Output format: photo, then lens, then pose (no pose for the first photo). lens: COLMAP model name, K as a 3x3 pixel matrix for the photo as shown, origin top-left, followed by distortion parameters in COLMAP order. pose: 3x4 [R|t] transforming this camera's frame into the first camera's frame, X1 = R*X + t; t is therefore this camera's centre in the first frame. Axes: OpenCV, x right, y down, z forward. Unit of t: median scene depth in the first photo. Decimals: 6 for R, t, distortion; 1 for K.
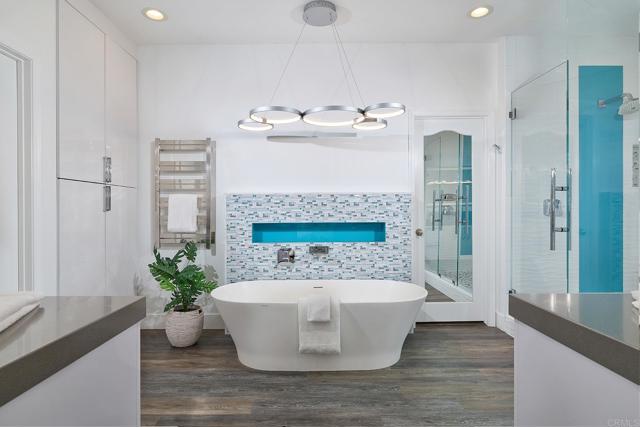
lens RADIAL K [[378.6, 0, 319.2], [0, 378.6, 211.0], [0, 0, 1]] dist [0.000932, 0.001082]
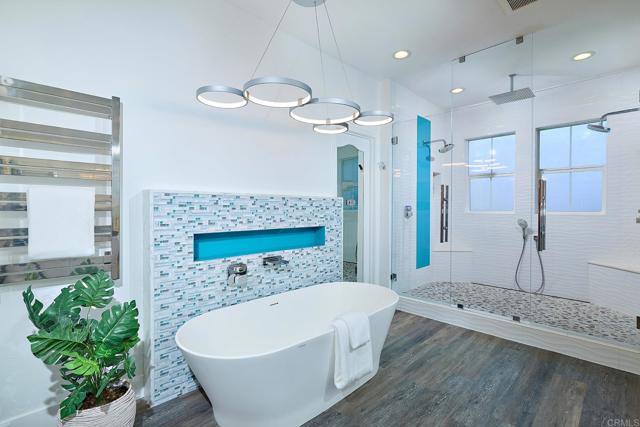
lens RADIAL K [[309.5, 0, 320.1], [0, 309.5, 214.2], [0, 0, 1]] dist [0.016488, 0.000045]
pose [[0.699242, -0.006960, 0.714852, -0.428317], [0.008246, 0.999965, 0.001670, -0.003656], [-0.714838, 0.004727, 0.699274, 0.424205]]
